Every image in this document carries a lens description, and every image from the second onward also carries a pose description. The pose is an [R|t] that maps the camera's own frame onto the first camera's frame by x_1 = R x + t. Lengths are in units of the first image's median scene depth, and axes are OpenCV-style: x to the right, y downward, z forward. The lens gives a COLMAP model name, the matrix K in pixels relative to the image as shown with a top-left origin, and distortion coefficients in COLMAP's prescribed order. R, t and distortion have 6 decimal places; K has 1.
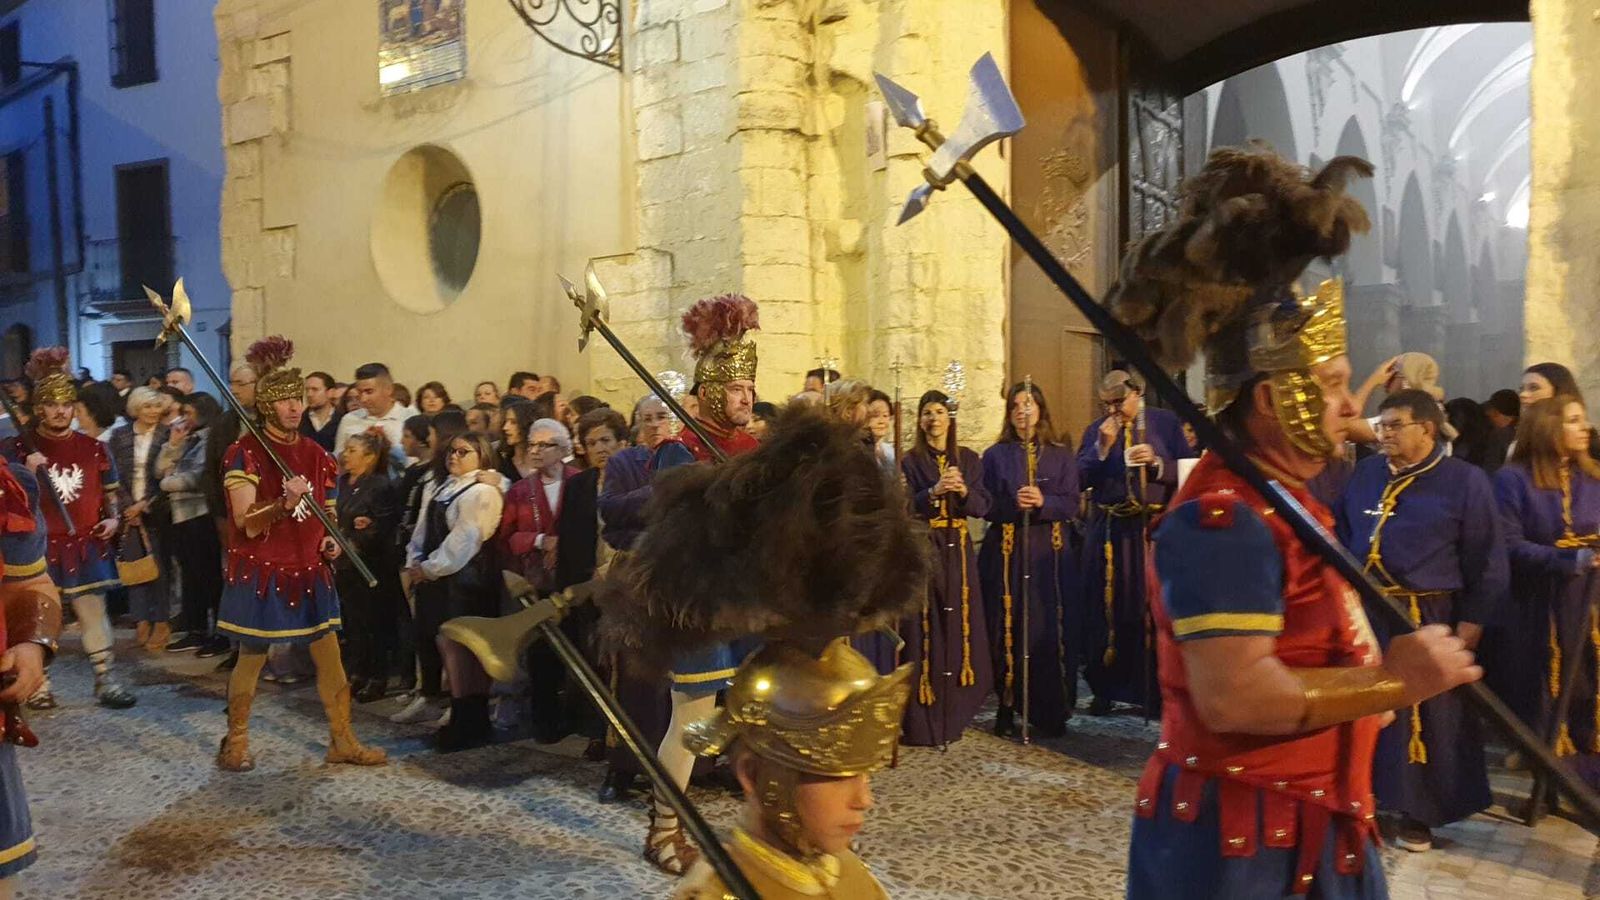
lens RADIAL K [[1236.6, 0, 817.8], [0, 1236.6, 465.1], [0, 0, 1]] dist [0.033517, -0.003232]
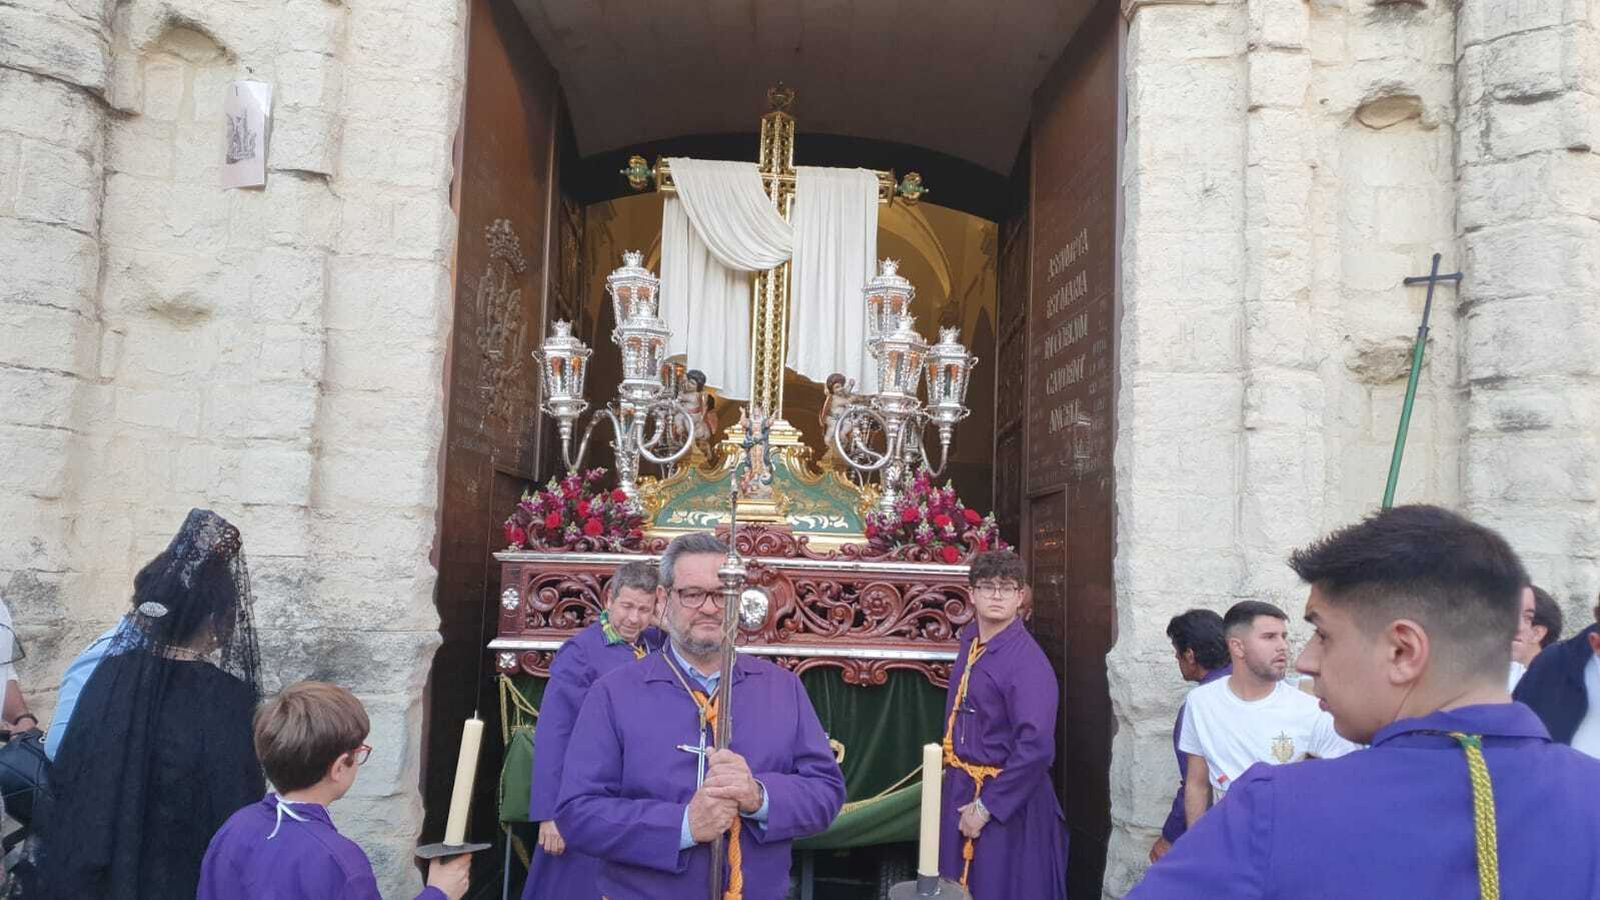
lens RADIAL K [[1236.6, 0, 817.8], [0, 1236.6, 465.1], [0, 0, 1]] dist [0.033517, -0.003232]
pose [[0.800841, 0.095065, 0.591283, -0.066295], [-0.025240, 0.991801, -0.125274, -0.021097], [-0.598344, 0.085401, 0.796675, 0.275491]]
